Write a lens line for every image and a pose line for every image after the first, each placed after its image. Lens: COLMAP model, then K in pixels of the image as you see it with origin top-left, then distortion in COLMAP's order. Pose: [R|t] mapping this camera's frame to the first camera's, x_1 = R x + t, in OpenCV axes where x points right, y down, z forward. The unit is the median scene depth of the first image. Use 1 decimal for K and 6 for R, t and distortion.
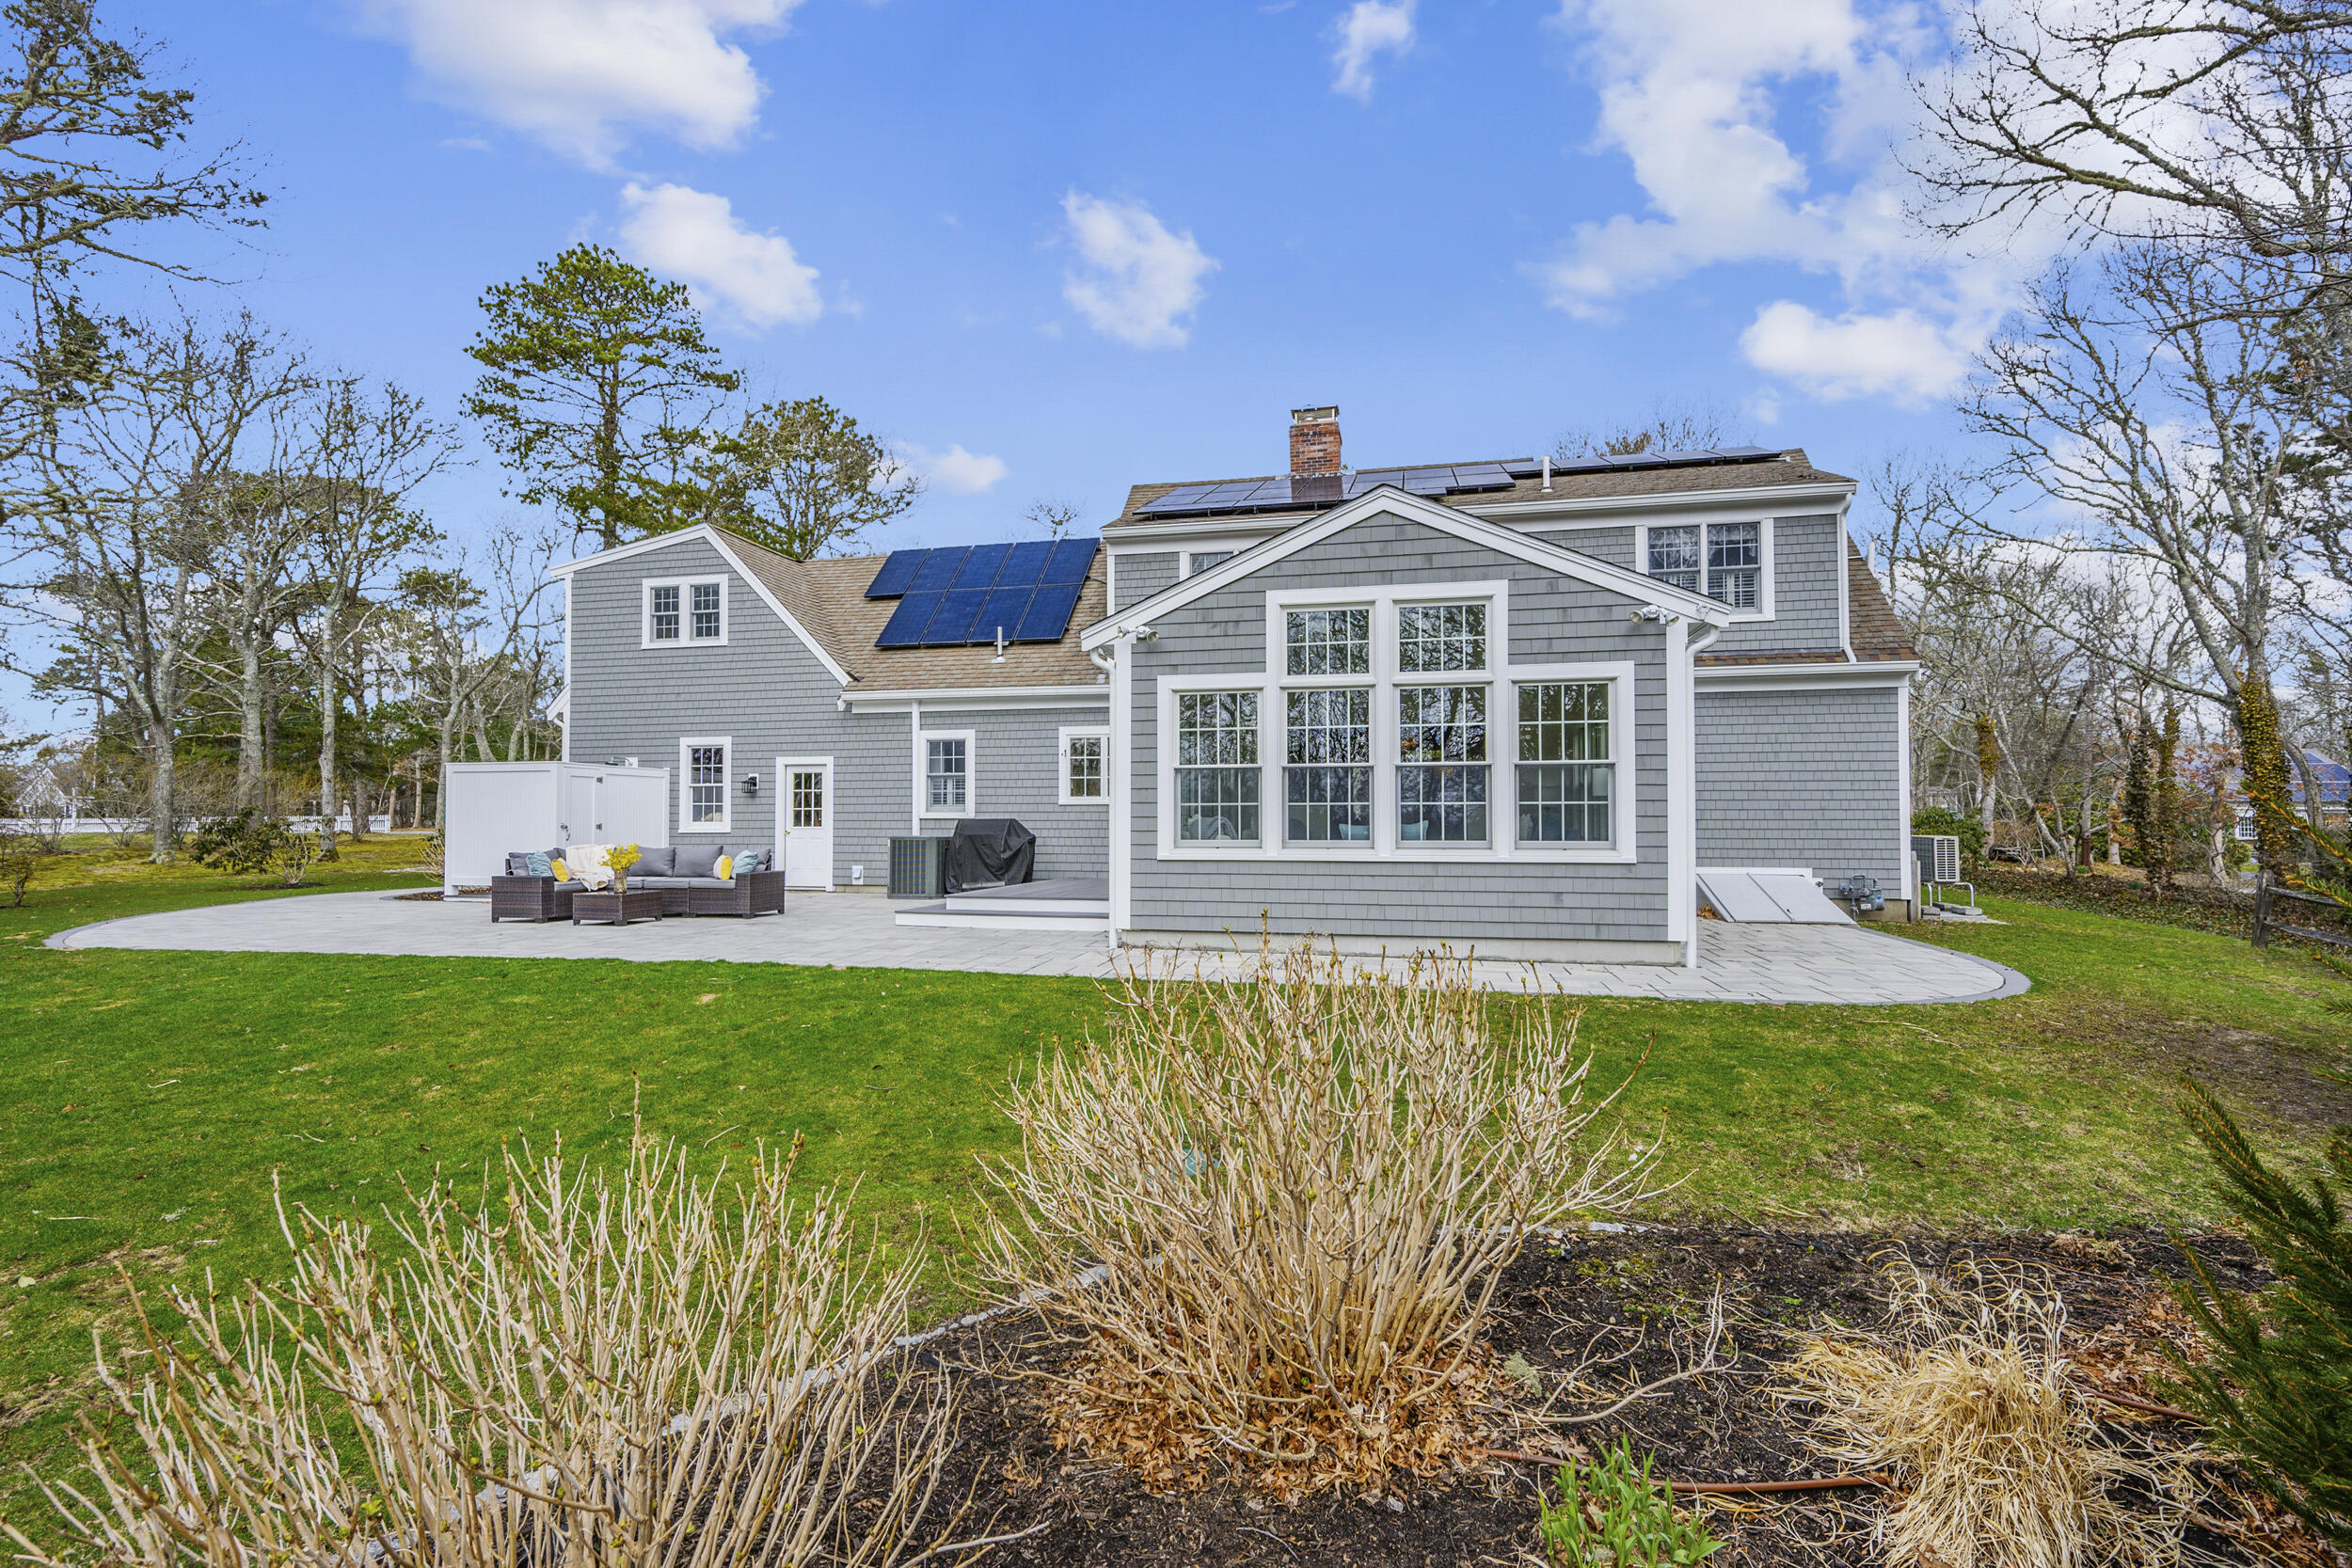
lens RADIAL K [[1064.7, 0, 1177.9], [0, 1064.7, 799.2], [0, 0, 1]] dist [0.000760, -0.000544]
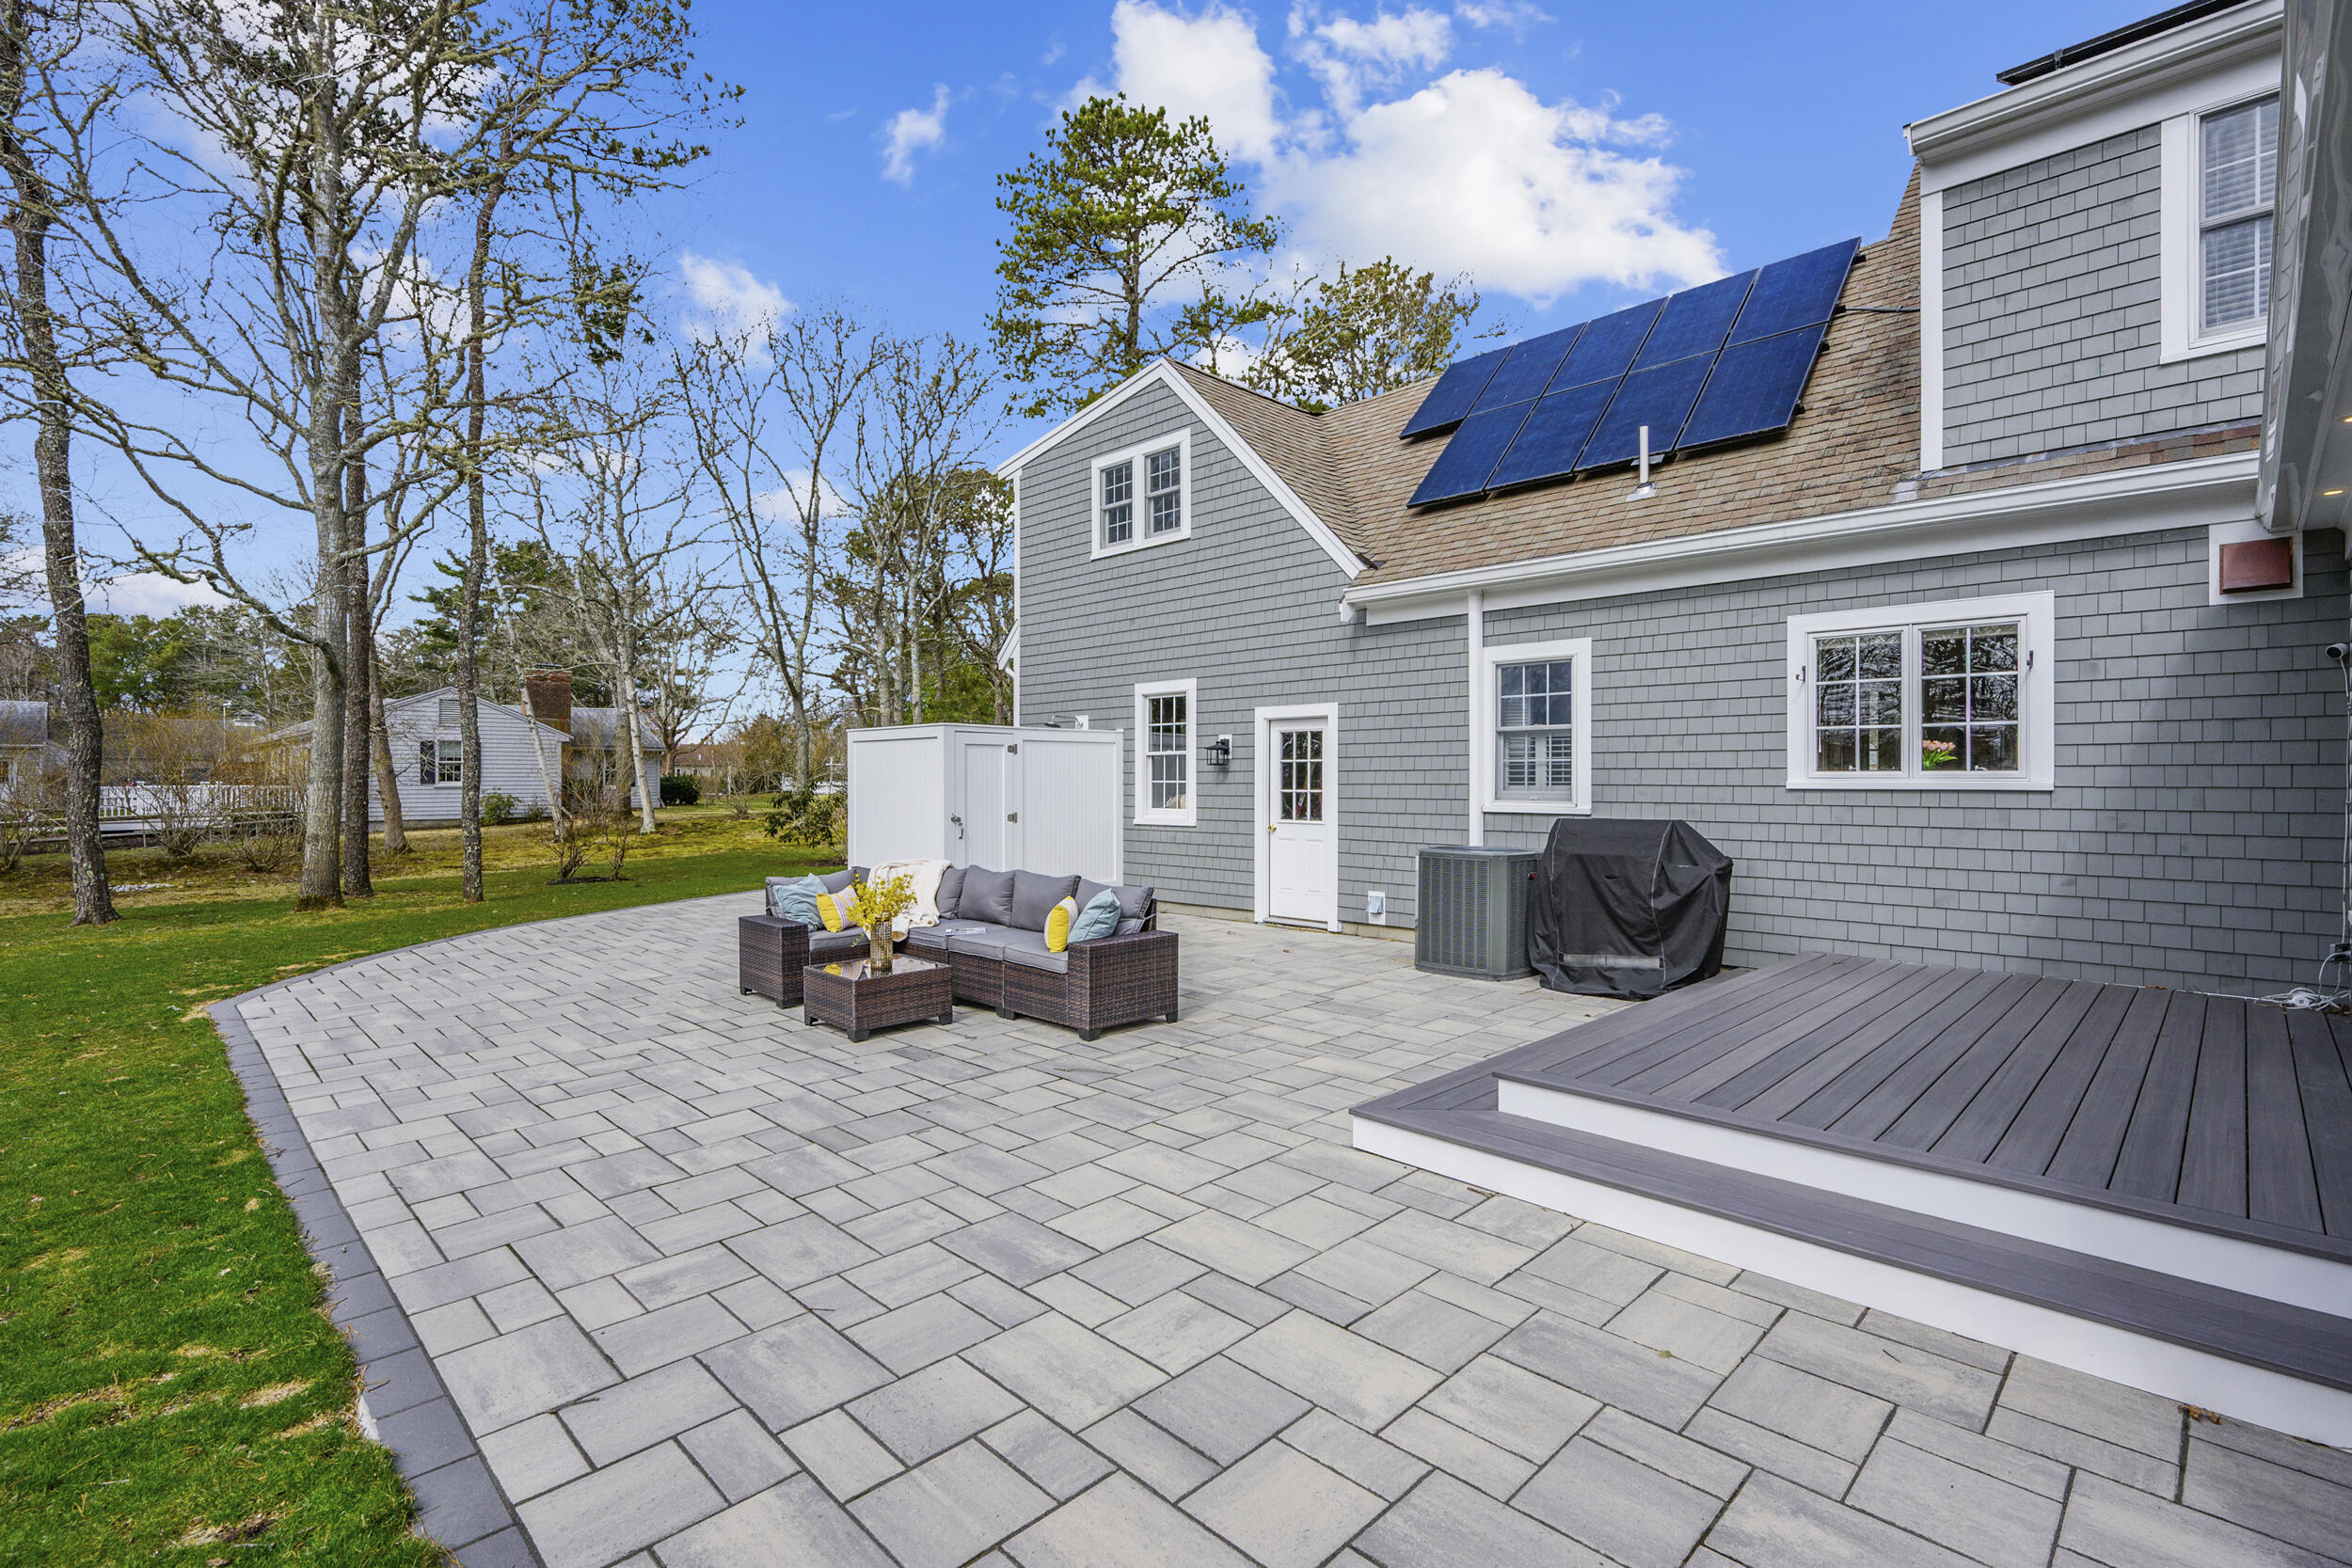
lens RADIAL K [[1064.7, 0, 1183.0], [0, 1064.7, 787.6], [0, 0, 1]] dist [0.000760, -0.000544]
pose [[0.849306, 0.004500, -0.527882, -0.084947], [0.010437, 0.999625, 0.025314, -0.008816], [0.527798, -0.027009, 0.848940, 0.449715]]
